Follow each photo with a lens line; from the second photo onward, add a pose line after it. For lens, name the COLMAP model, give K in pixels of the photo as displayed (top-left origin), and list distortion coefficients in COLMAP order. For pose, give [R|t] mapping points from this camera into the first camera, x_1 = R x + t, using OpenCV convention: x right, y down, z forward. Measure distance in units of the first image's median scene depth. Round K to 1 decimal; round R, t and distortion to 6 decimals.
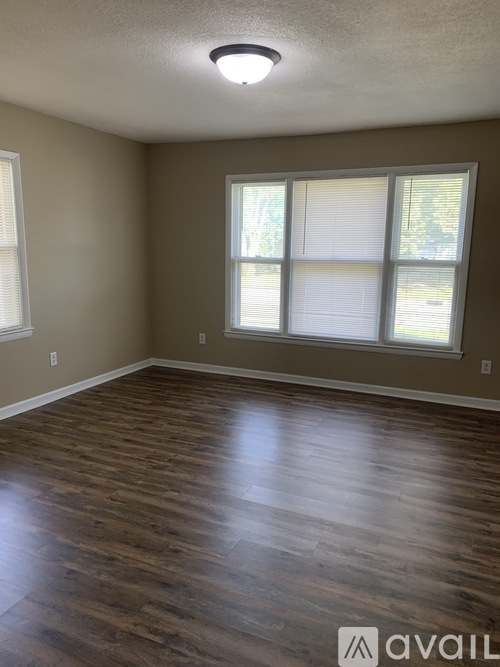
lens RADIAL K [[508.9, 0, 246.4], [0, 508.9, 332.9], [0, 0, 1]] dist [0.050234, -0.045705]
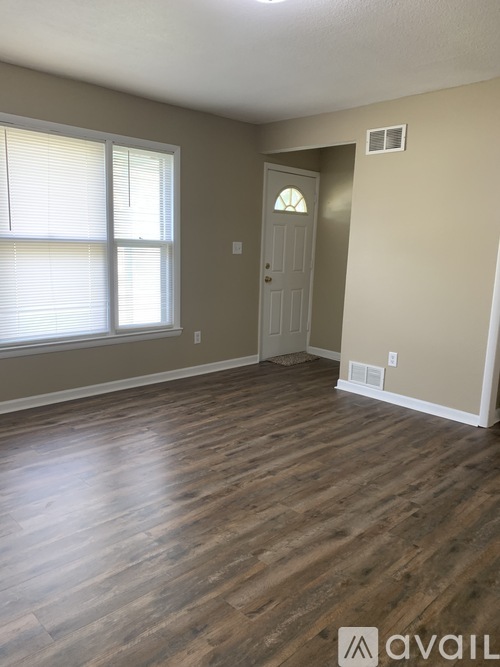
lens RADIAL K [[508.9, 0, 247.5], [0, 508.9, 332.9], [0, 0, 1]] dist [0.050234, -0.045705]
pose [[0.367760, -0.158672, 0.916284, -0.504714], [0.147670, 0.982797, 0.110922, -0.048502], [-0.918121, 0.094515, 0.384864, 0.479249]]
